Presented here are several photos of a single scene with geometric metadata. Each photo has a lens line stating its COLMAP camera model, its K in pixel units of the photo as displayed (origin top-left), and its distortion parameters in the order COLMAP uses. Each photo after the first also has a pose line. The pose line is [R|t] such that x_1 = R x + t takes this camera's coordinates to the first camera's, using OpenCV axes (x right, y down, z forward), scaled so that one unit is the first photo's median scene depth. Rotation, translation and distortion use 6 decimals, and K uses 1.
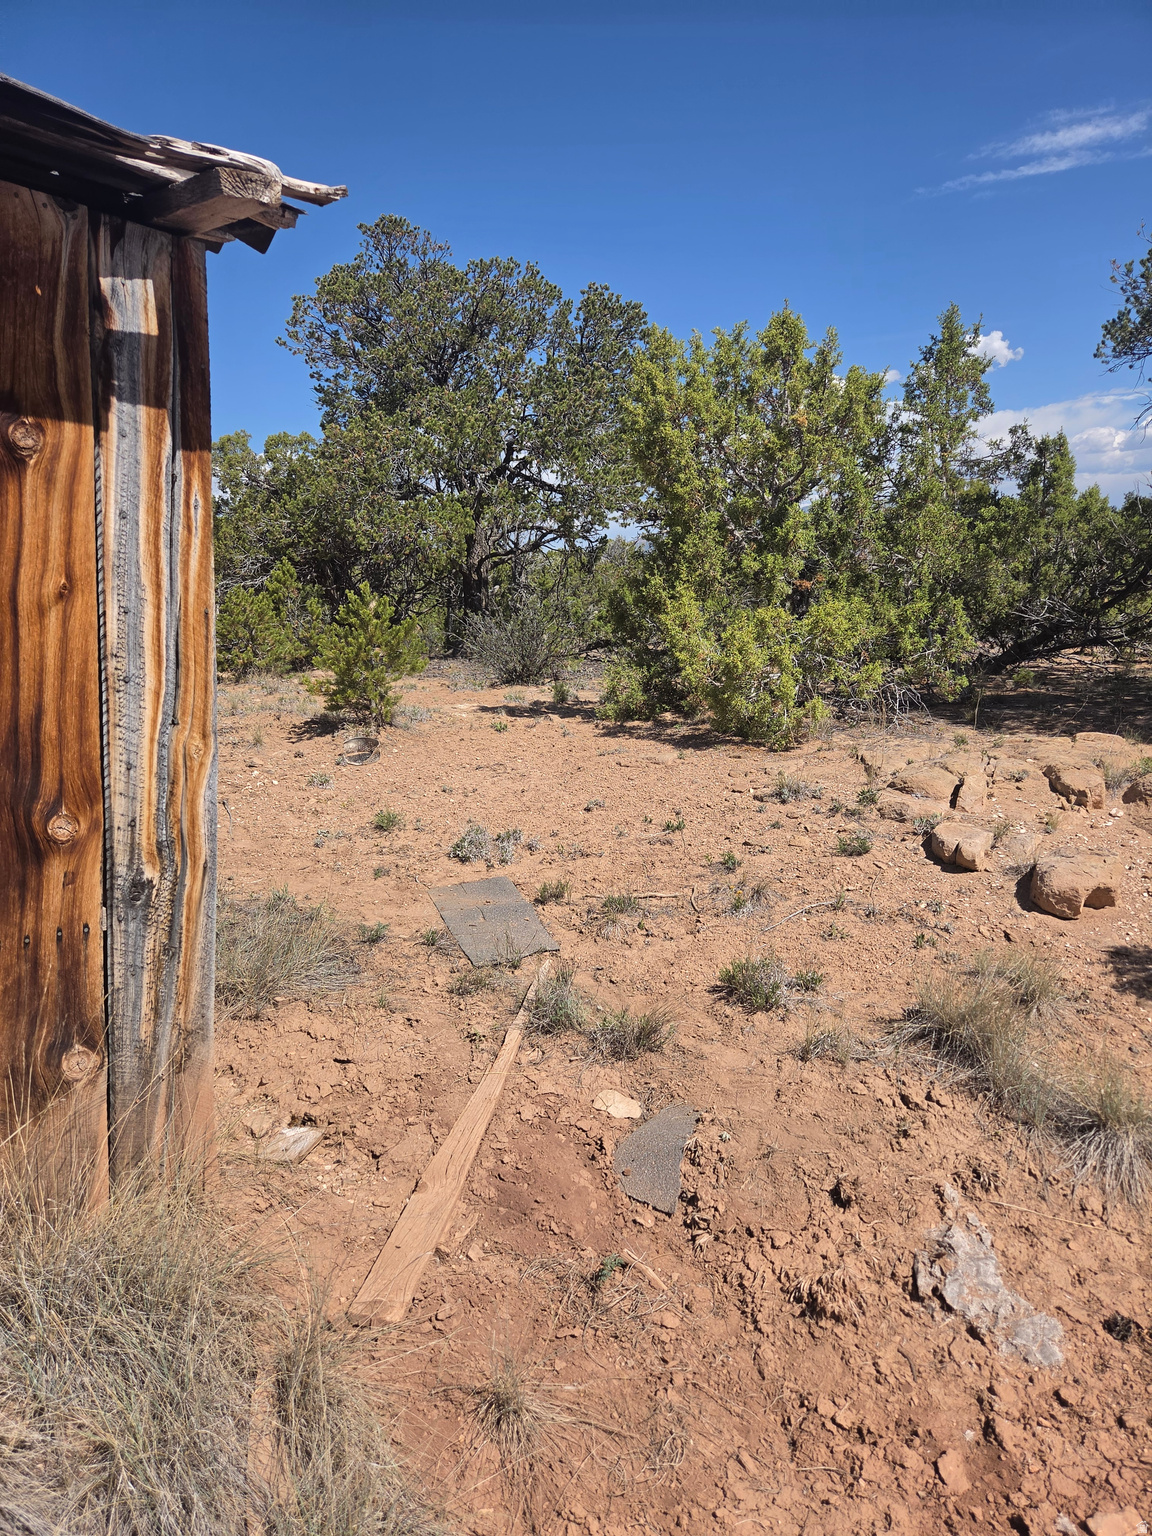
lens RADIAL K [[1102.9, 0, 593.8], [0, 1102.9, 771.9], [0, 0, 1]] dist [0.089093, -0.077019]
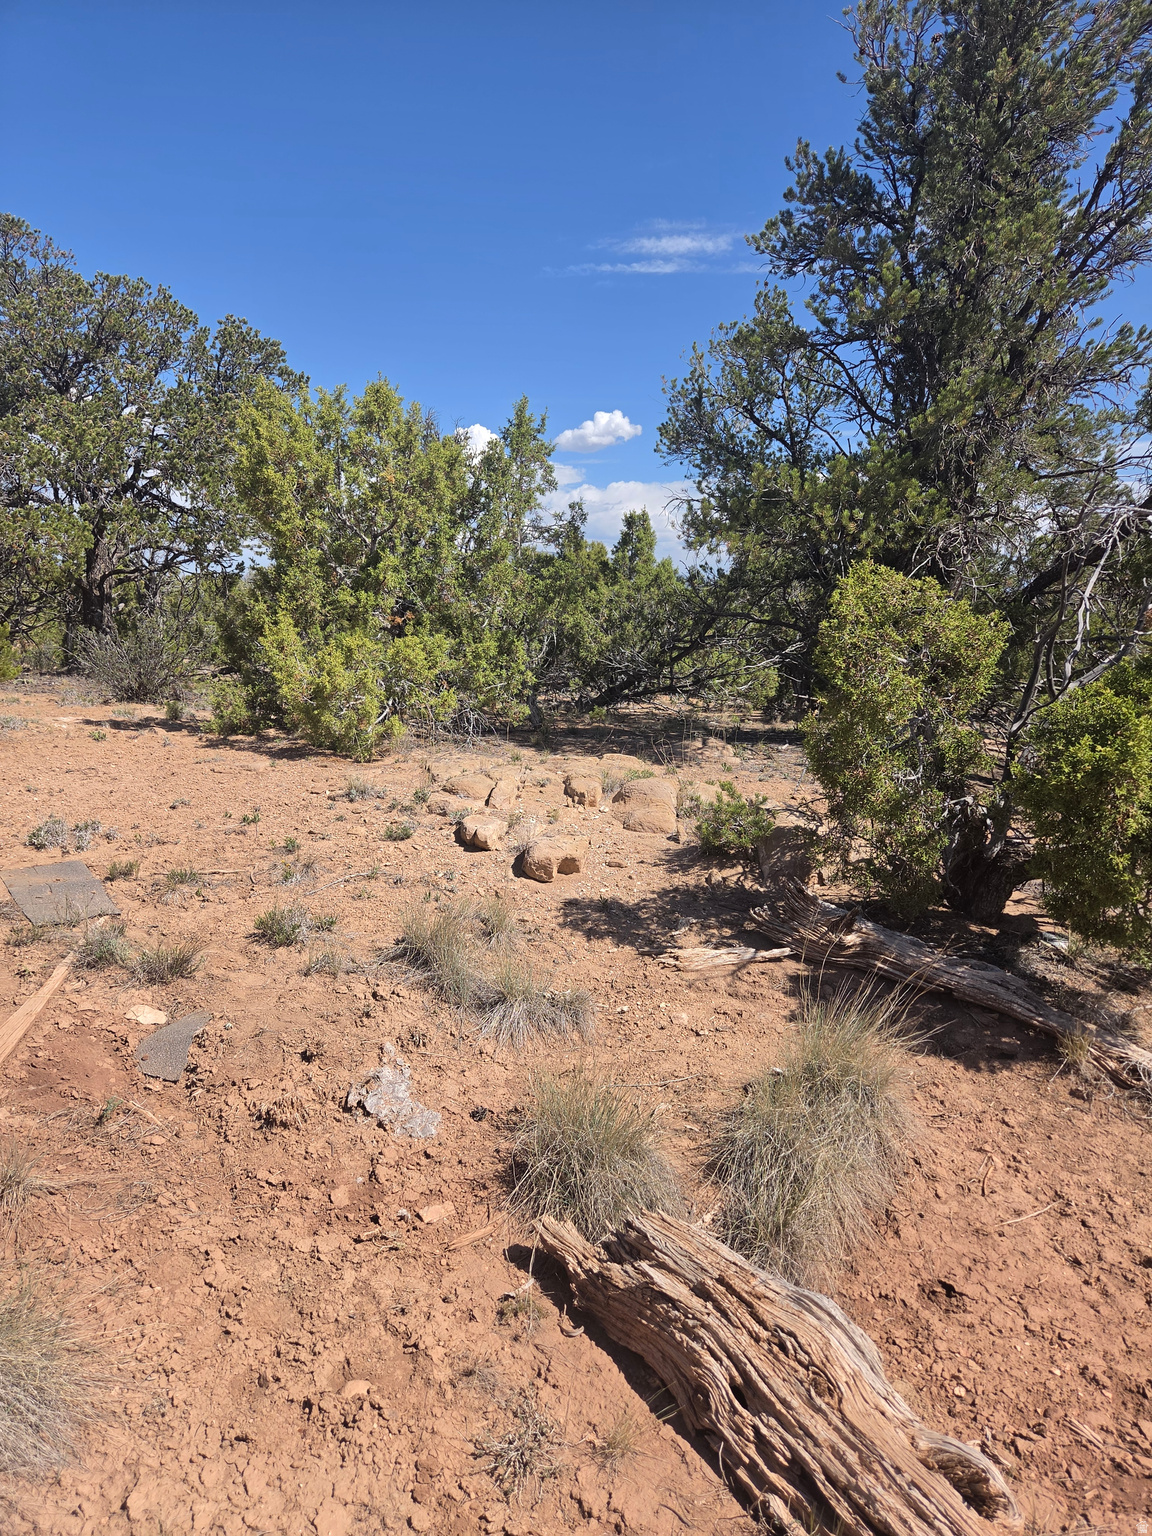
lens RADIAL K [[1102.9, 0, 593.8], [0, 1102.9, 771.9], [0, 0, 1]] dist [0.089093, -0.077019]
pose [[0.953956, 0.023660, 0.299012, 0.050600], [-0.013101, 0.999219, -0.037267, 0.028795], [-0.299661, 0.031634, 0.953521, -0.152971]]
